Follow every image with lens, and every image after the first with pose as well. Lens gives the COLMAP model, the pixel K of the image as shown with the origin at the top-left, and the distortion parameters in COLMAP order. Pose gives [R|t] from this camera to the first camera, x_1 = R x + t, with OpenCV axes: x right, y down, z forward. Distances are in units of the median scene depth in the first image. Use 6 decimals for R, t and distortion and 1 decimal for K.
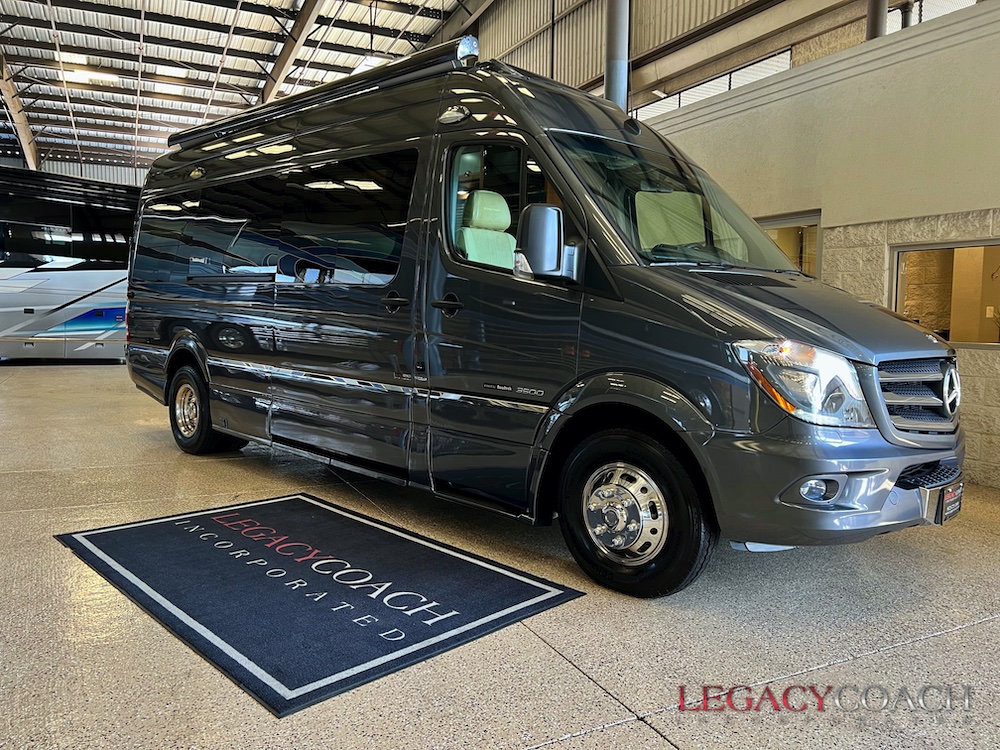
lens RADIAL K [[755.3, 0, 498.4], [0, 755.3, 368.3], [0, 0, 1]] dist [0.047408, -0.060143]
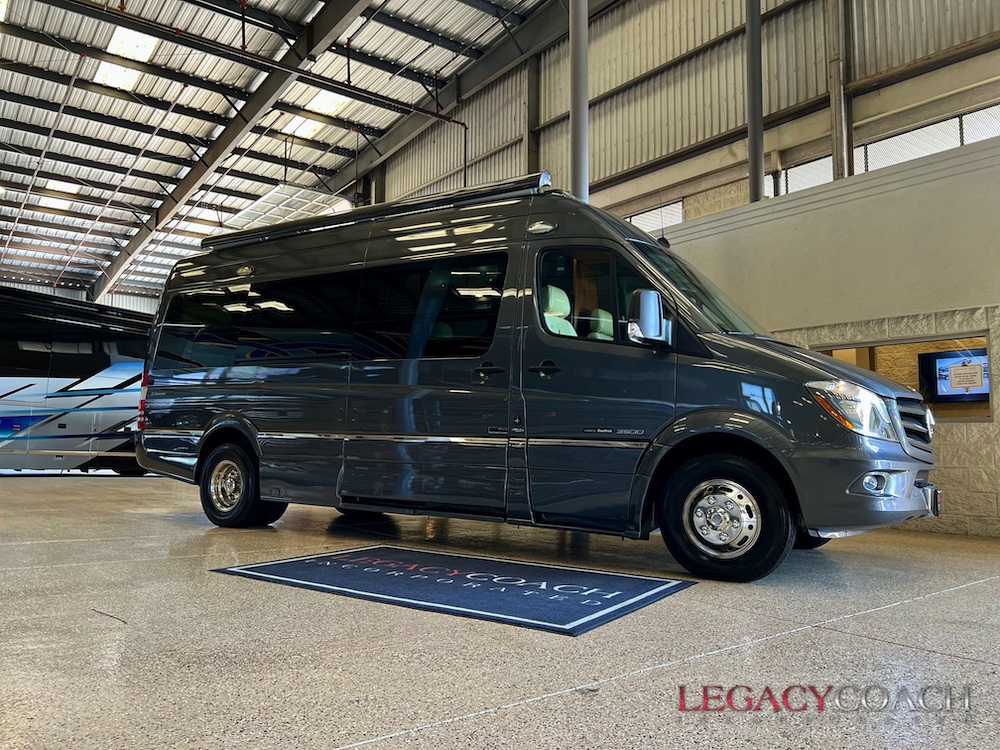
lens RADIAL K [[755.3, 0, 501.6], [0, 755.3, 356.9], [0, 0, 1]] dist [0.047408, -0.060143]
pose [[0.979419, 0.017890, 0.201042, -0.076691], [0.019168, 0.983317, -0.180886, 0.023714], [-0.200925, 0.181017, 0.962737, -0.038916]]
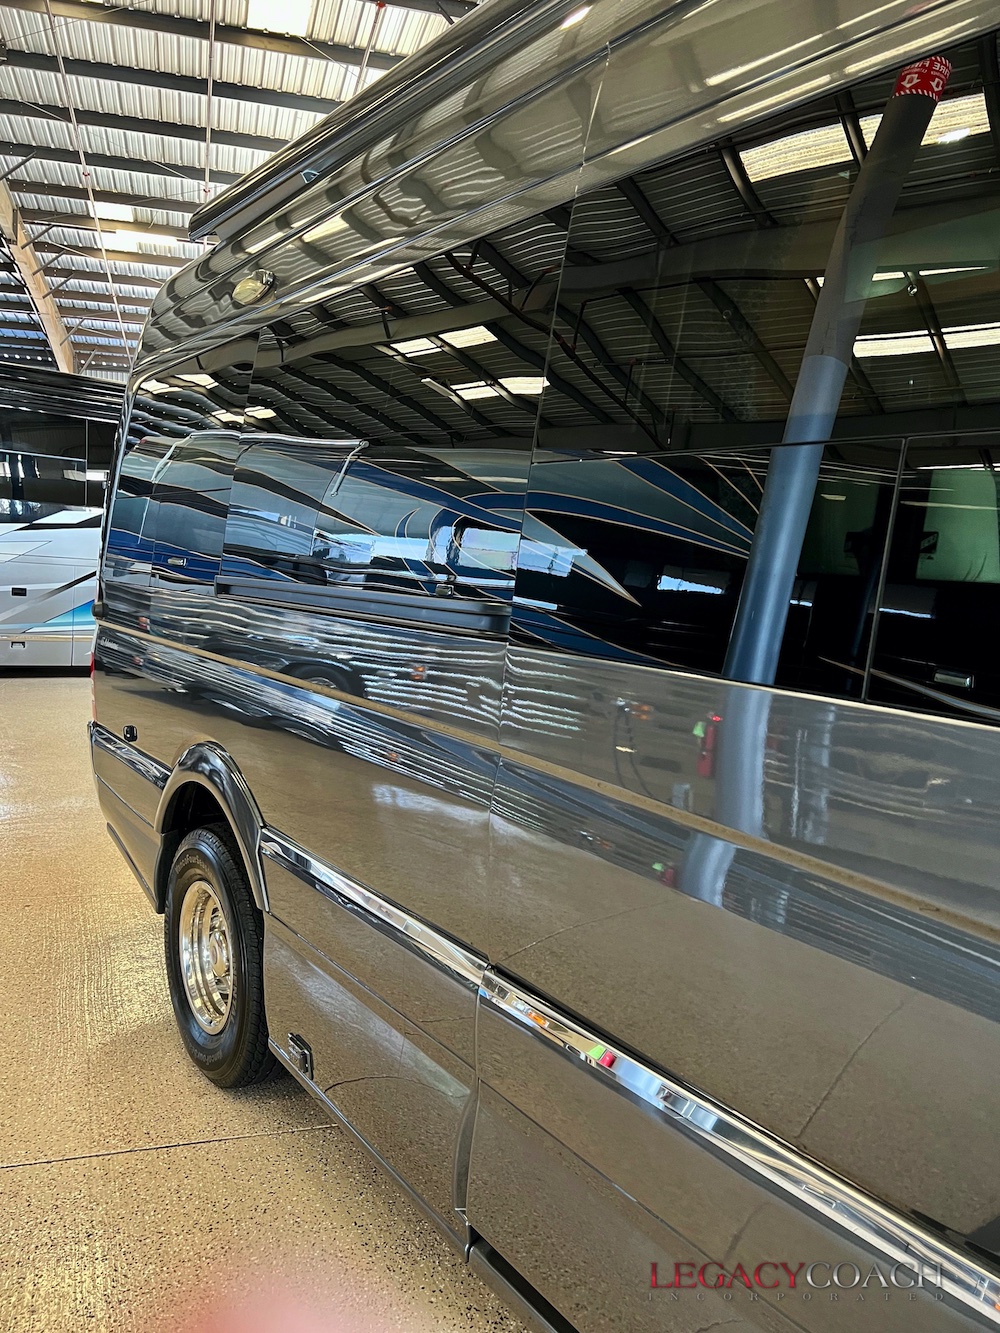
lens RADIAL K [[1006.8, 0, 504.9], [0, 1006.8, 672.9], [0, 0, 1]] dist [0.047408, -0.060143]
pose [[0.986899, 0.034239, -0.157664, -0.062531], [-0.031258, 0.999283, 0.021348, -0.028183], [0.158282, -0.016140, 0.987262, 0.171454]]
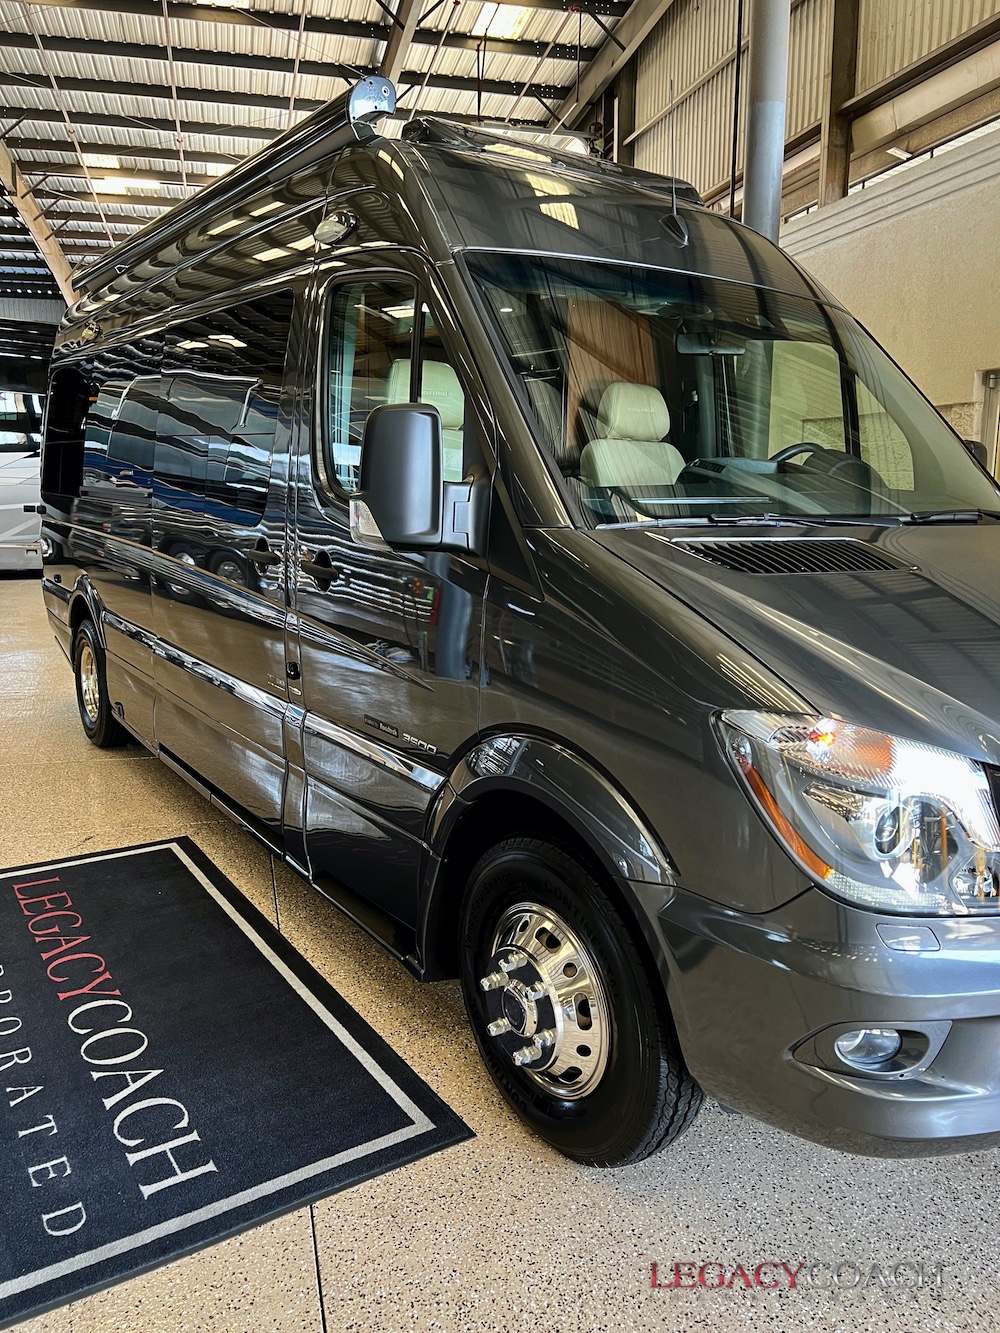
lens RADIAL K [[1006.8, 0, 497.0], [0, 1006.8, 670.1], [0, 0, 1]] dist [0.047408, -0.060143]
pose [[0.980011, 0.026901, -0.197114, 0.042584], [-0.005768, 0.994241, 0.107012, -0.018079], [0.198858, -0.103736, 0.974523, 0.052504]]
